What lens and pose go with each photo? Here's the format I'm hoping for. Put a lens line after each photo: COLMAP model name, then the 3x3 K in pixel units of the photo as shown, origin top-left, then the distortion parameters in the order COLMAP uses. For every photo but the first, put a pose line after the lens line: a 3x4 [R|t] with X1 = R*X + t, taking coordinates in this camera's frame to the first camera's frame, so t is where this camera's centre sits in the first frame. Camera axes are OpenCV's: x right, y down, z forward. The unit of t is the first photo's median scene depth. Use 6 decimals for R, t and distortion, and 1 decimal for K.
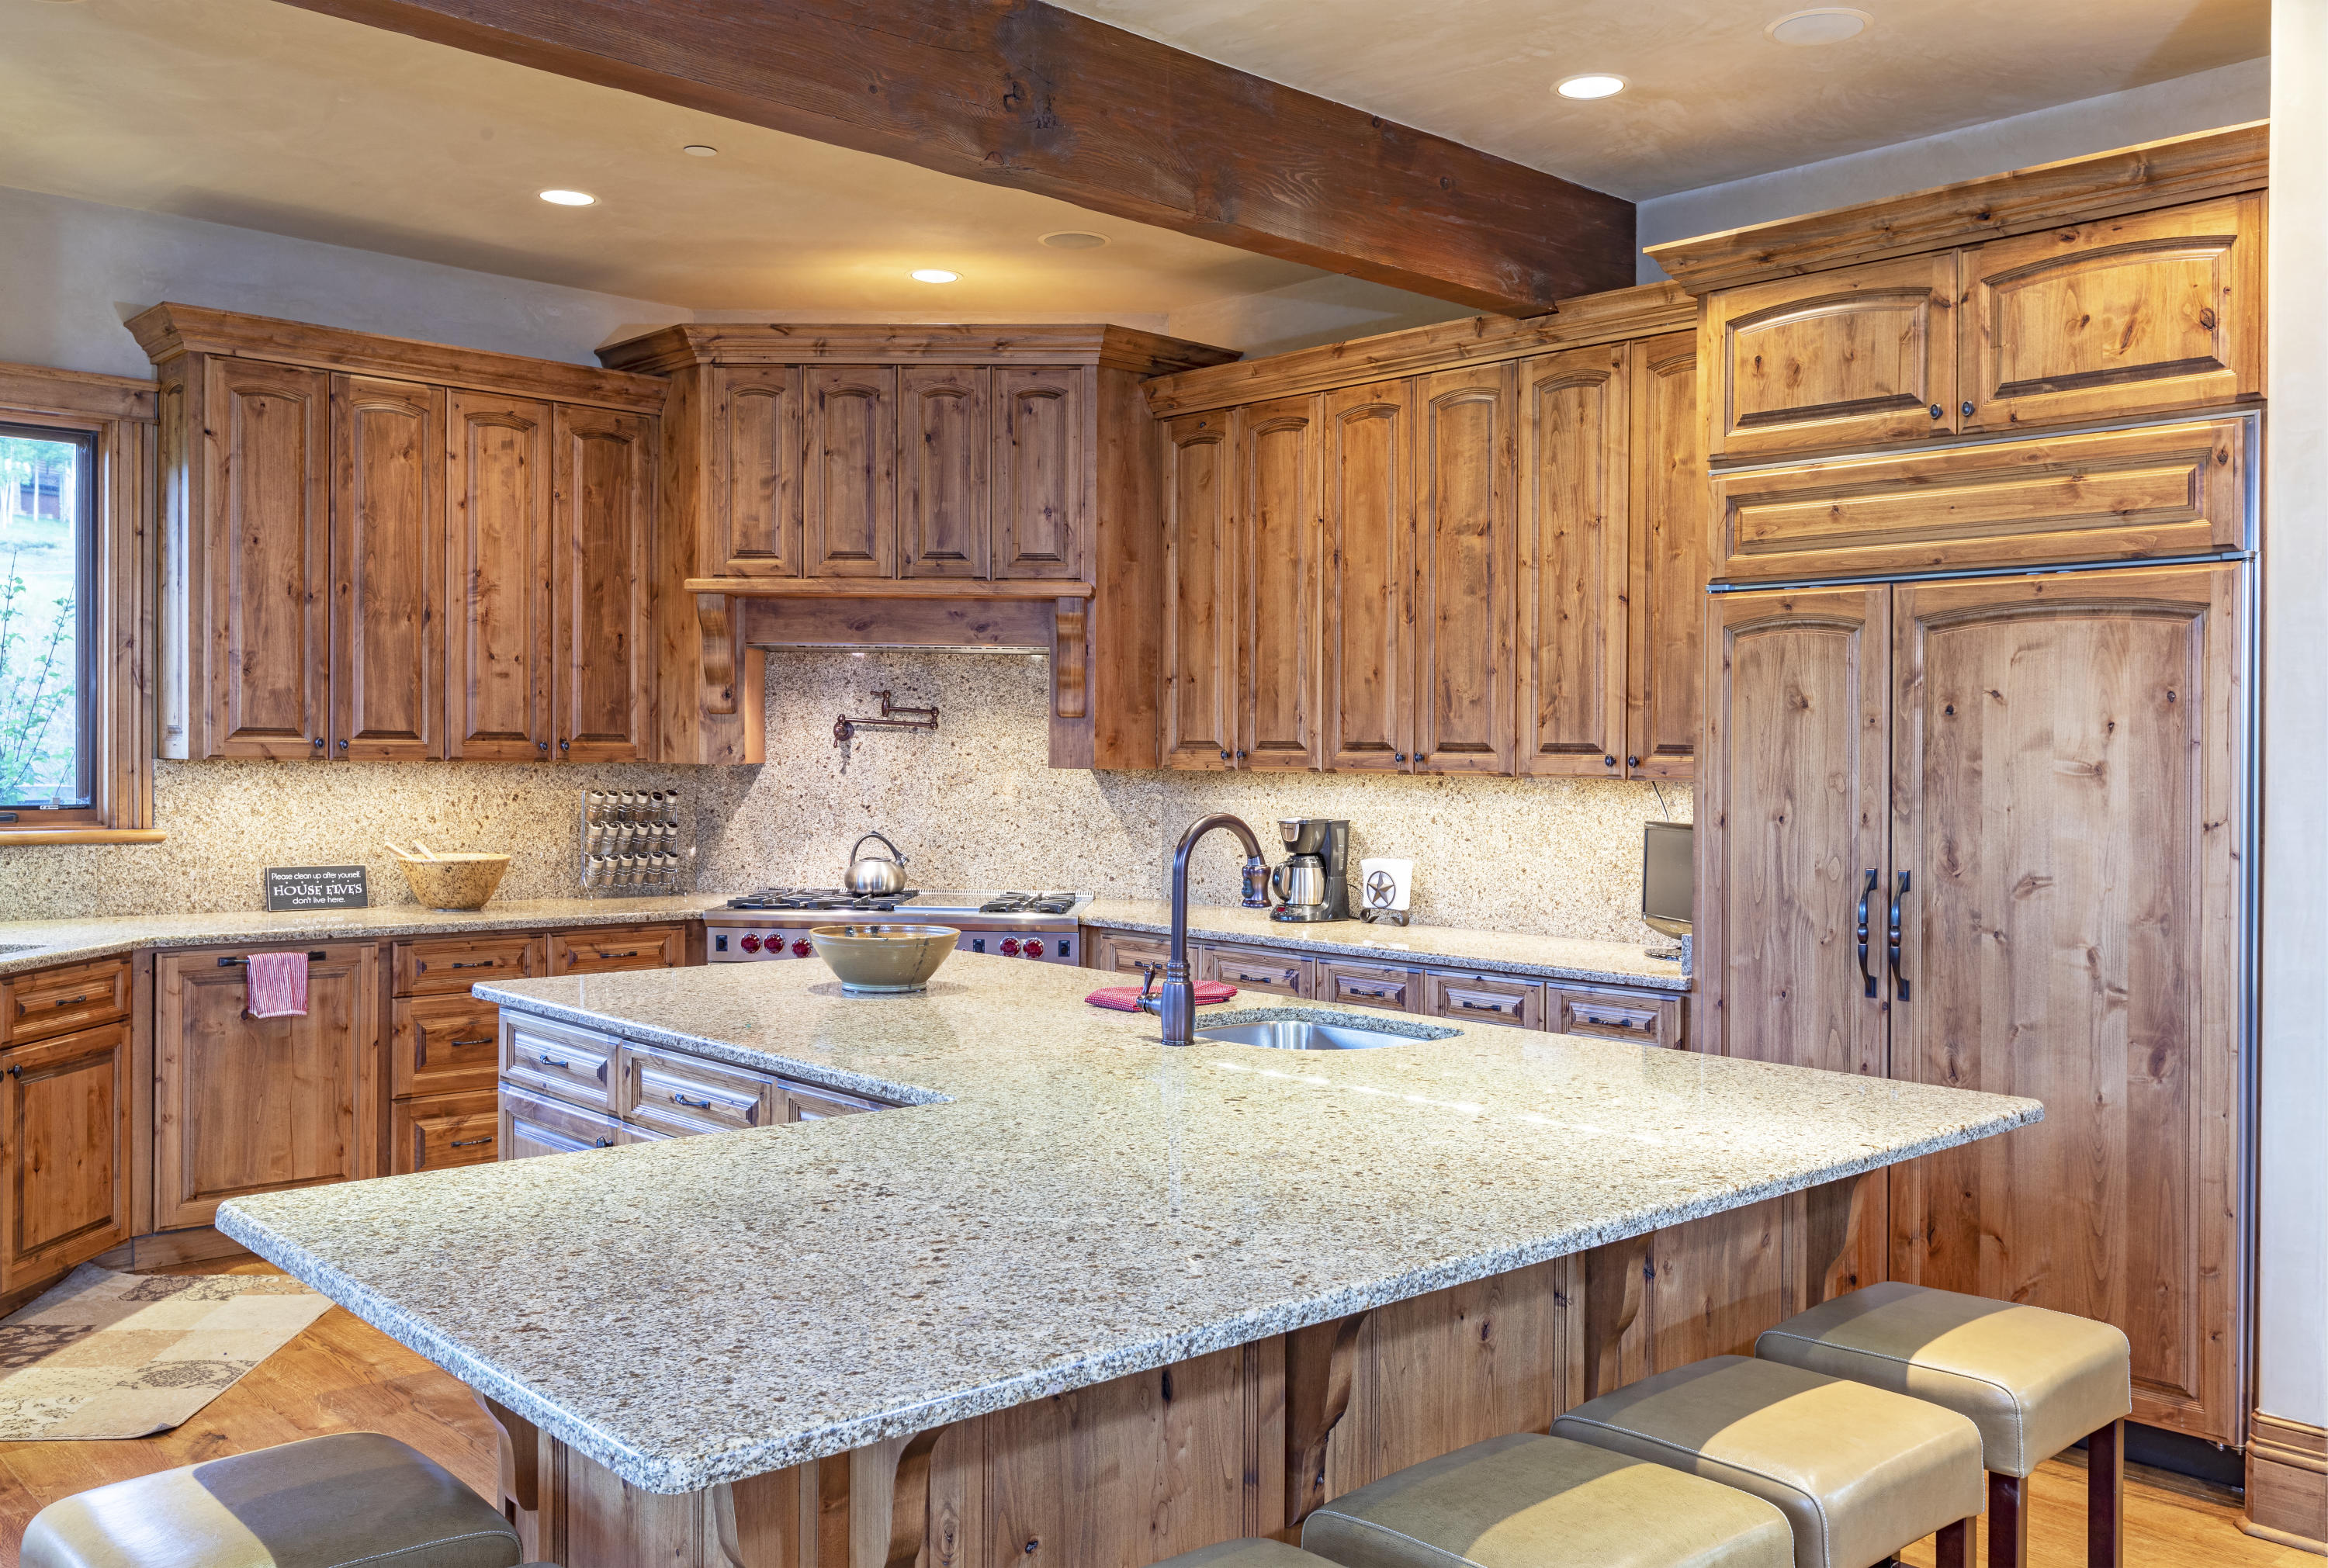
lens RADIAL K [[1943.9, 0, 1183.8], [0, 1943.9, 783.8], [0, 0, 1]] dist [-0.005424, 0.004718]
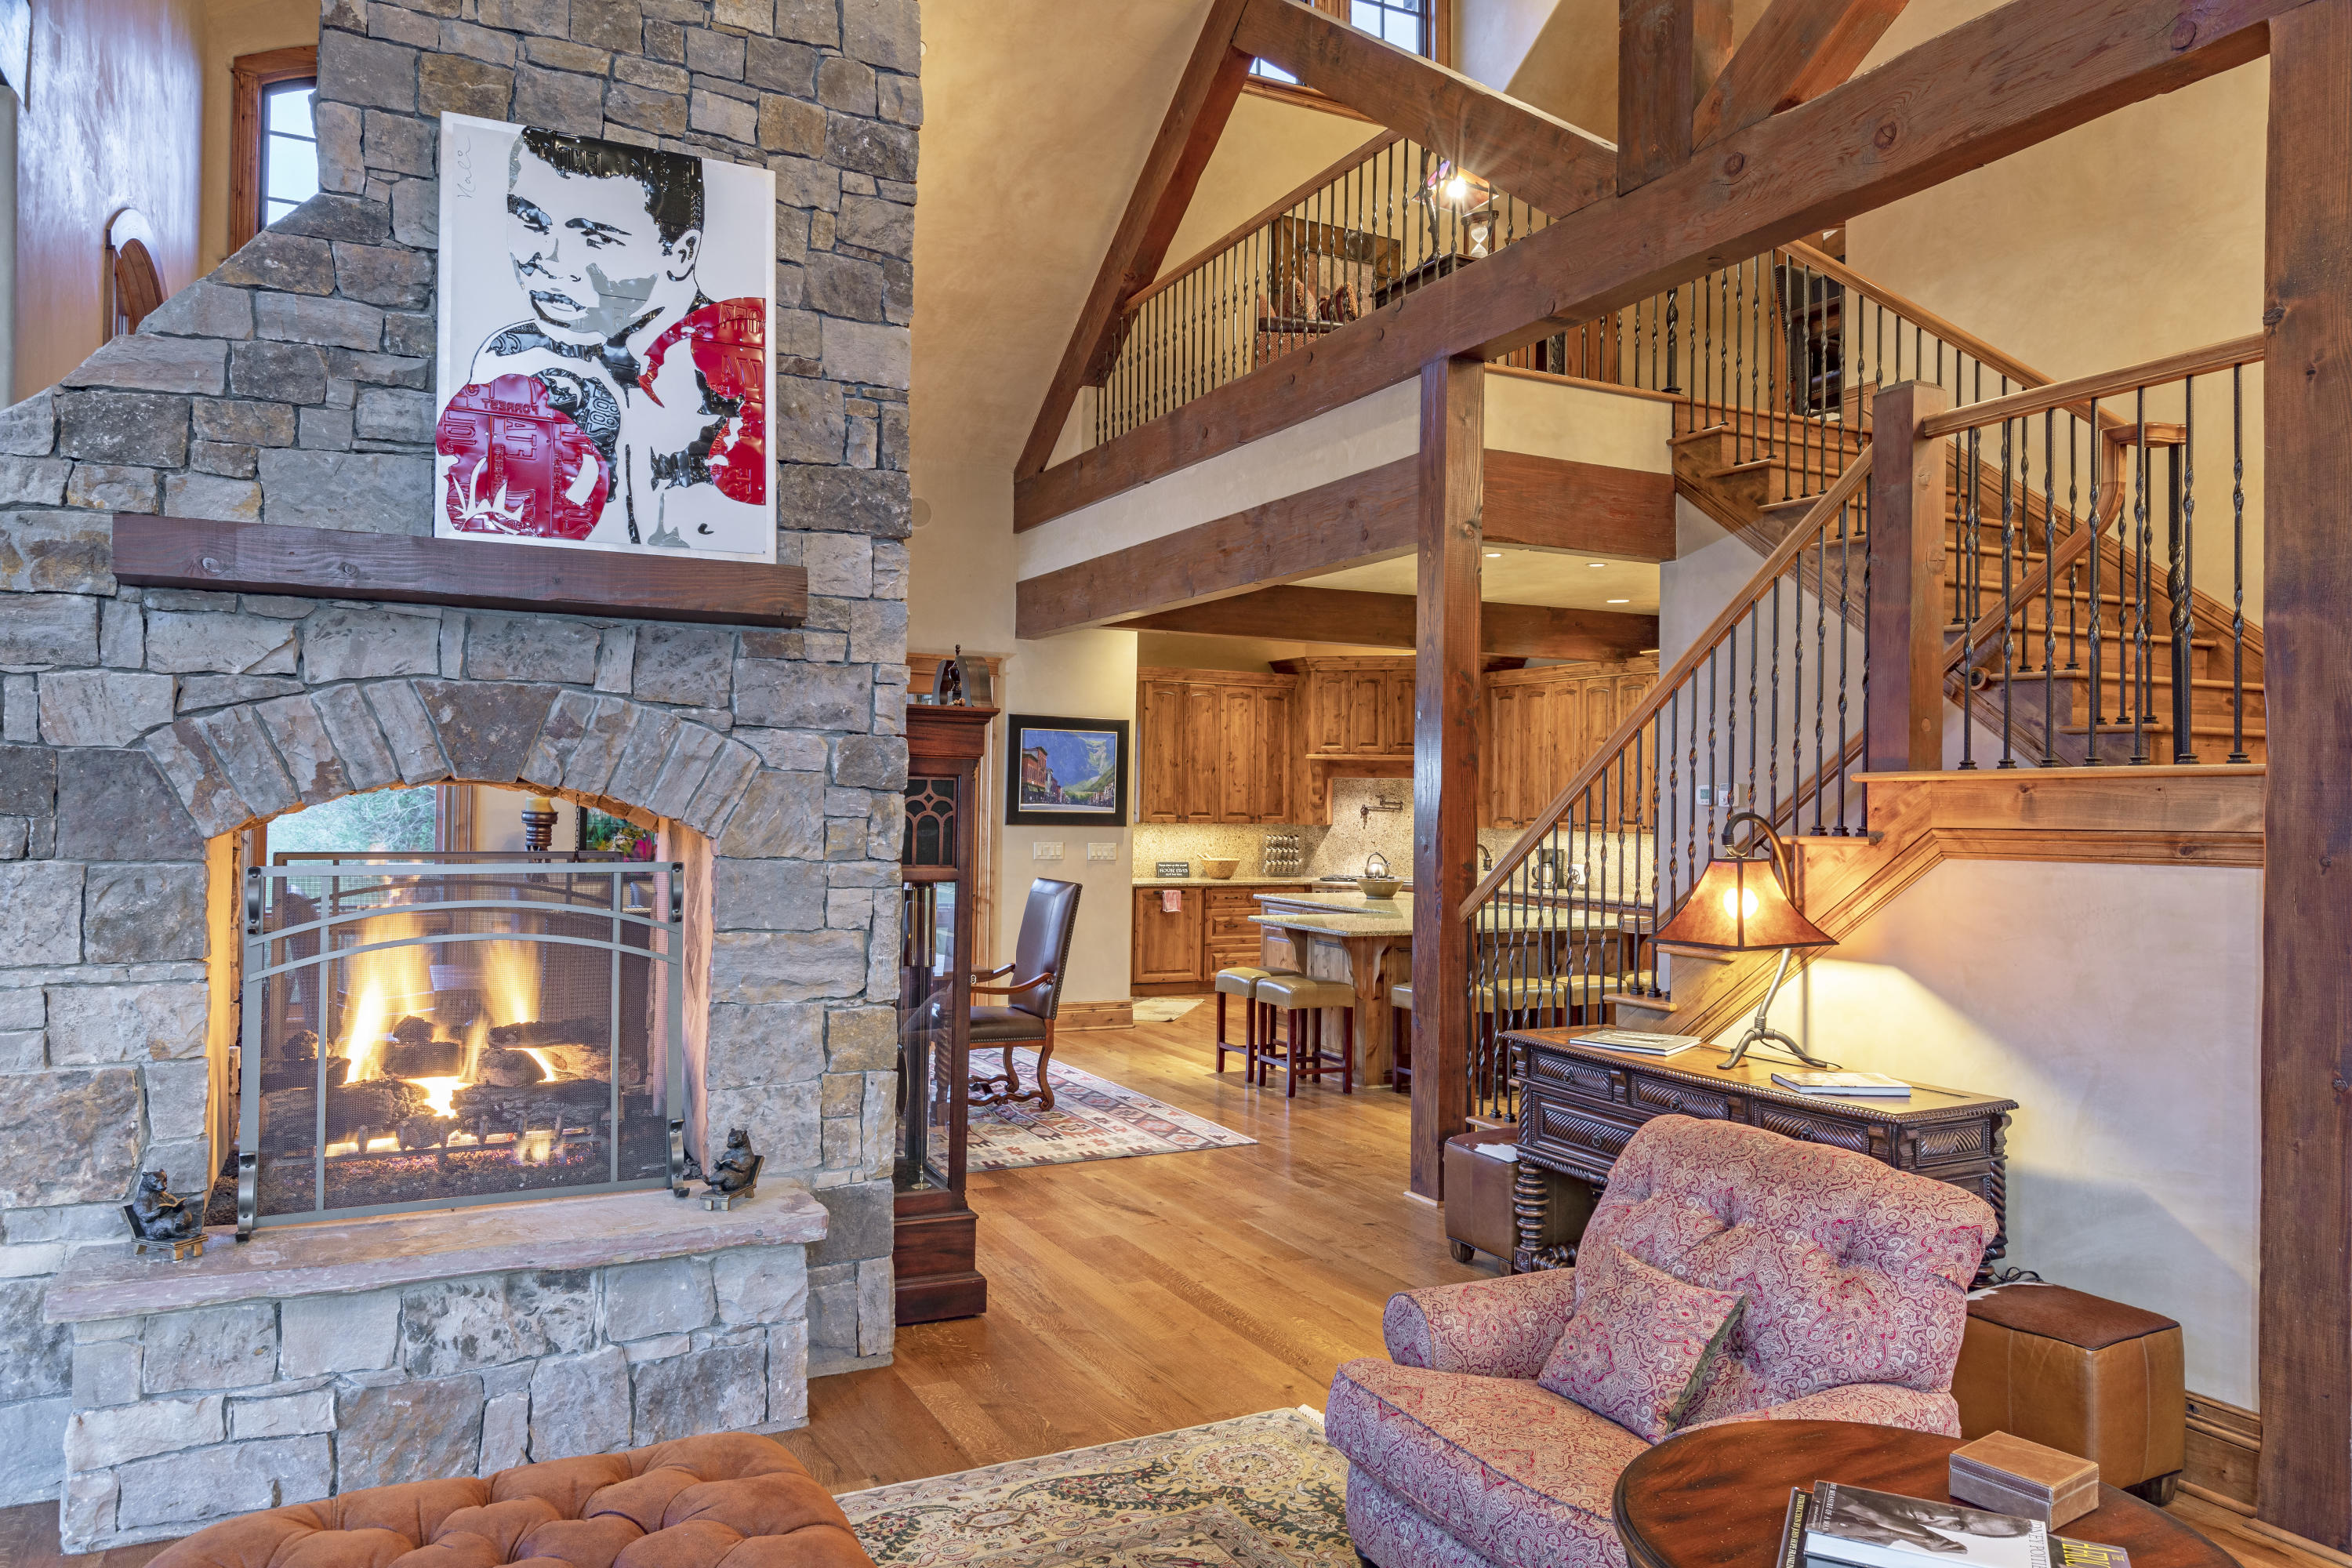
lens RADIAL K [[1594.2, 0, 1181.8], [0, 1594.2, 792.6], [0, 0, 1]] dist [0.002765, 0.000118]
pose [[0.960846, 0.001788, -0.277076, 0.189894], [-0.008163, 0.999728, -0.021857, -0.005475], [0.276962, 0.023263, 0.960599, -1.178237]]
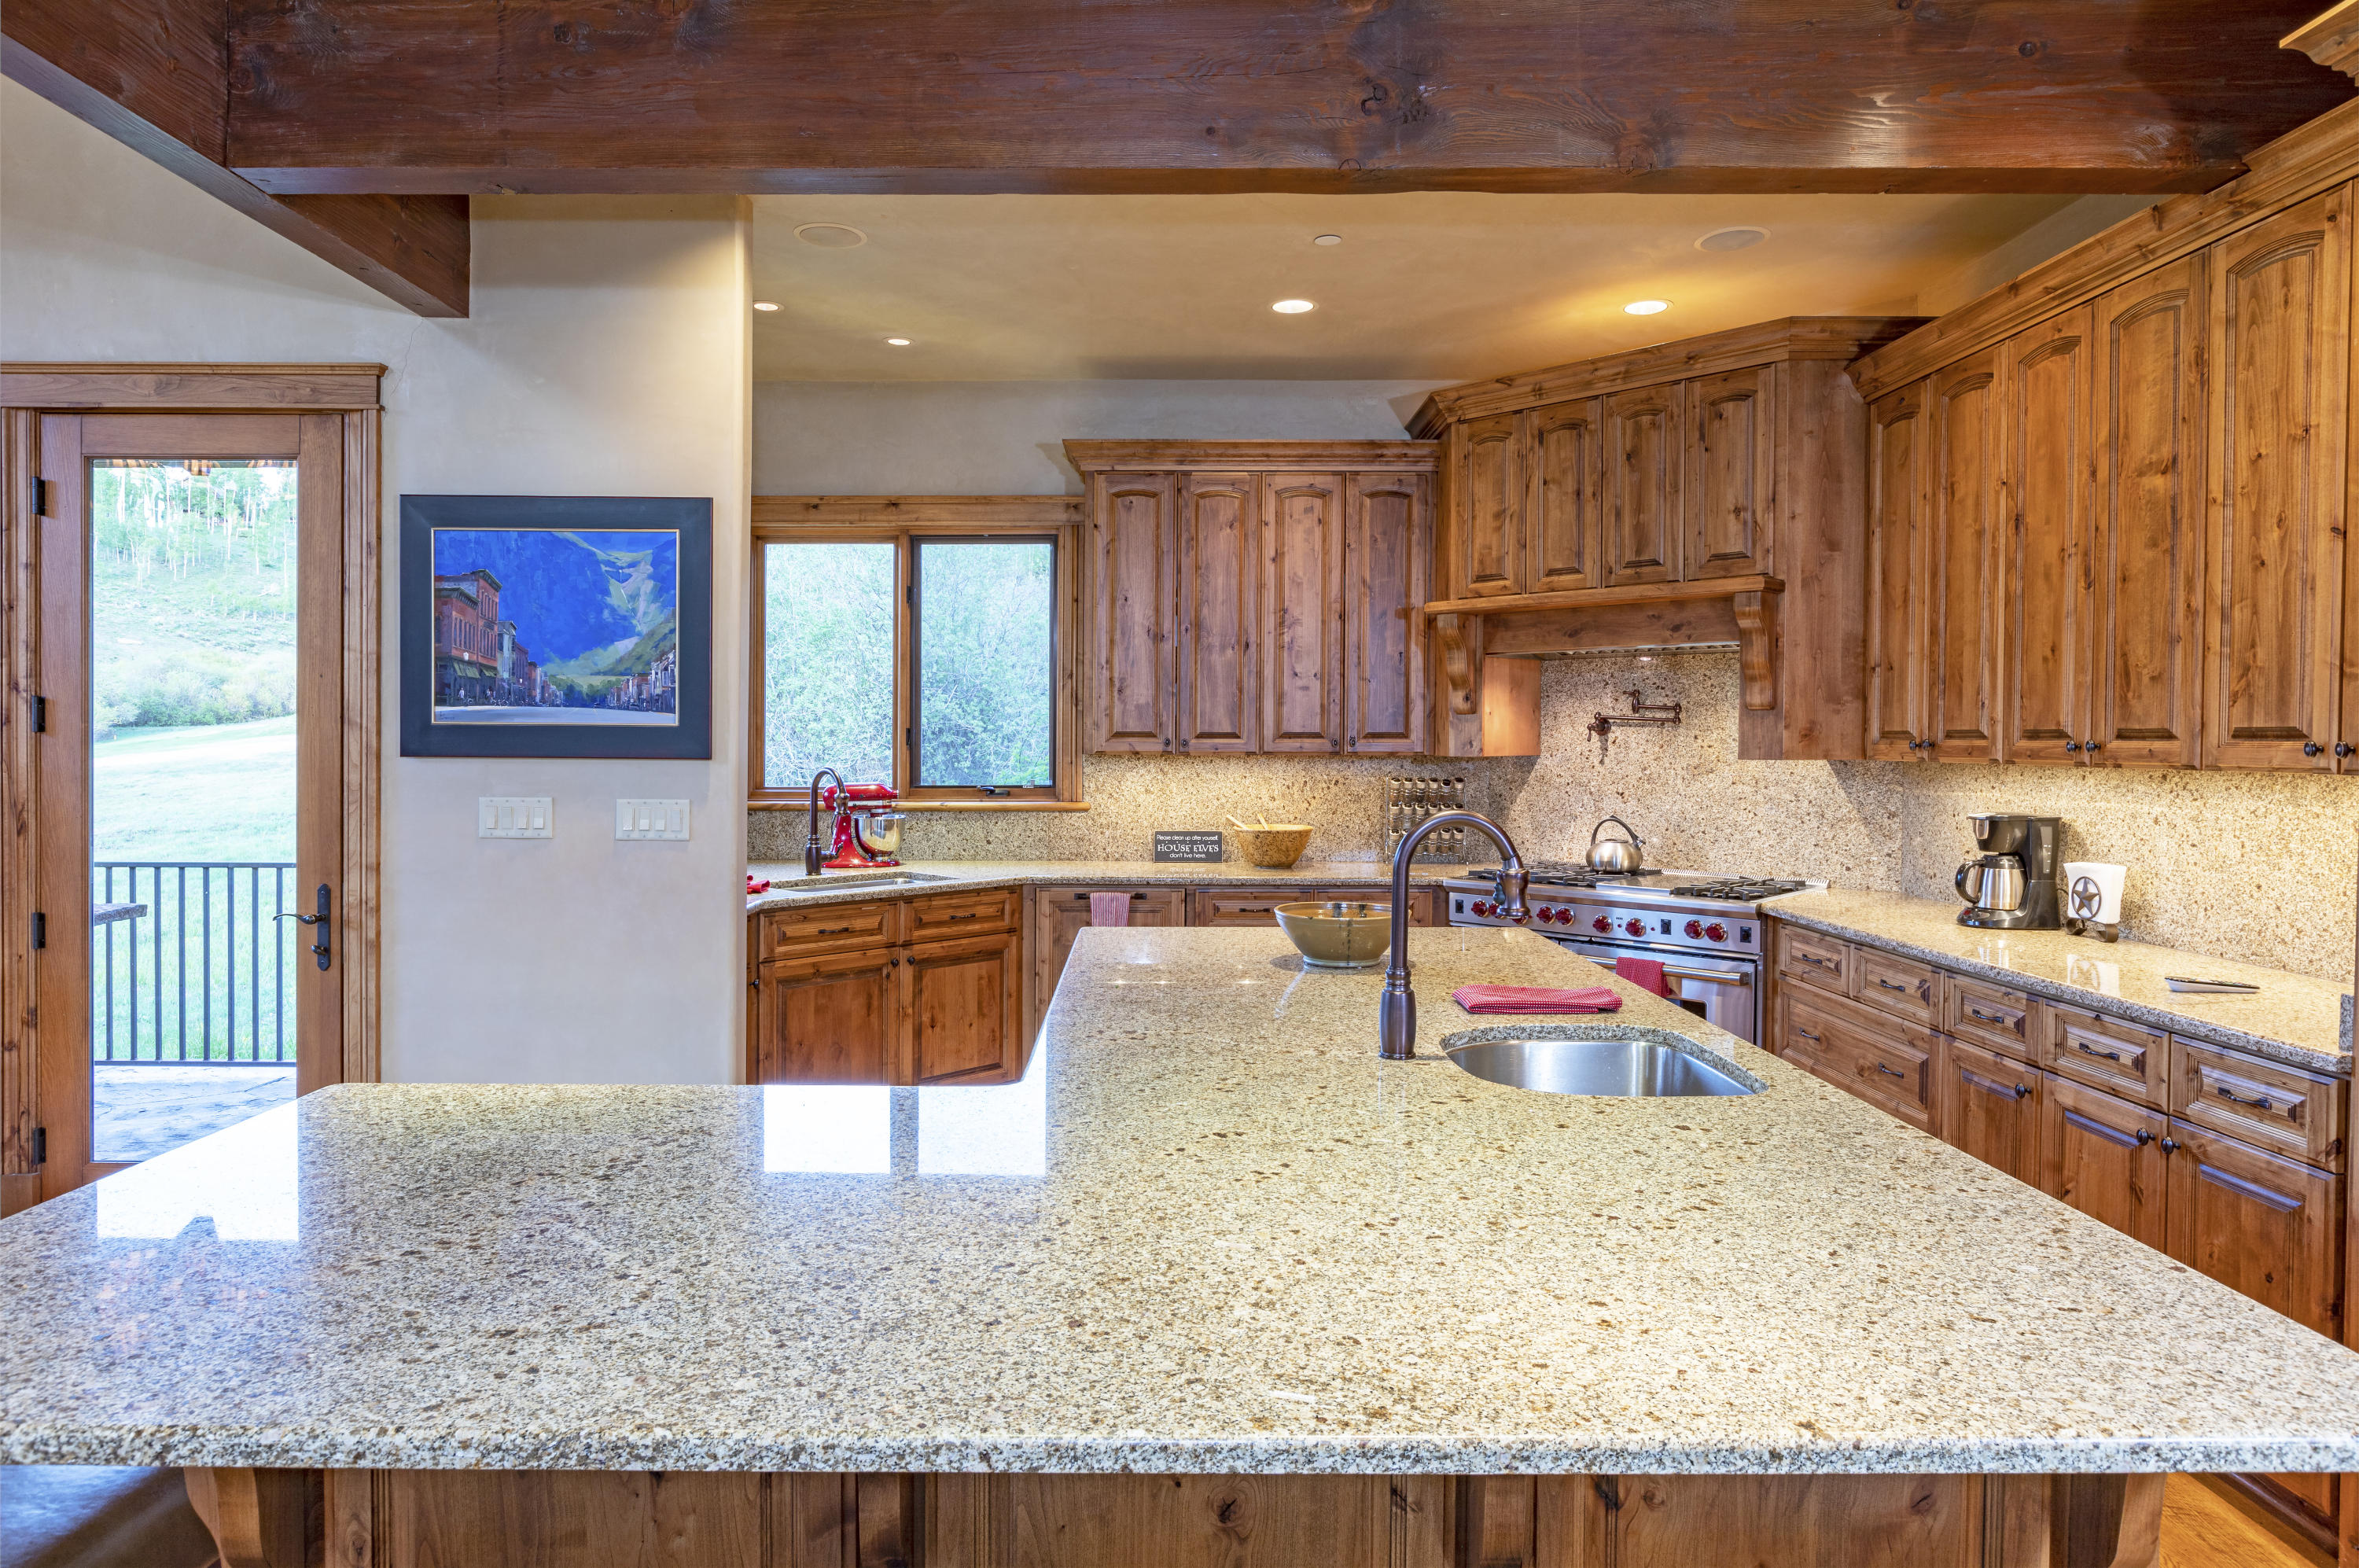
lens RADIAL K [[1392.2, 0, 1181.7], [0, 1392.2, 785.5], [0, 0, 1]] dist [-0.006399, -0.001695]
pose [[0.733588, 0.011031, -0.679505, 0.230896], [-0.003338, 0.999915, 0.012629, -0.002670], [0.679587, -0.006996, 0.733562, 0.272341]]
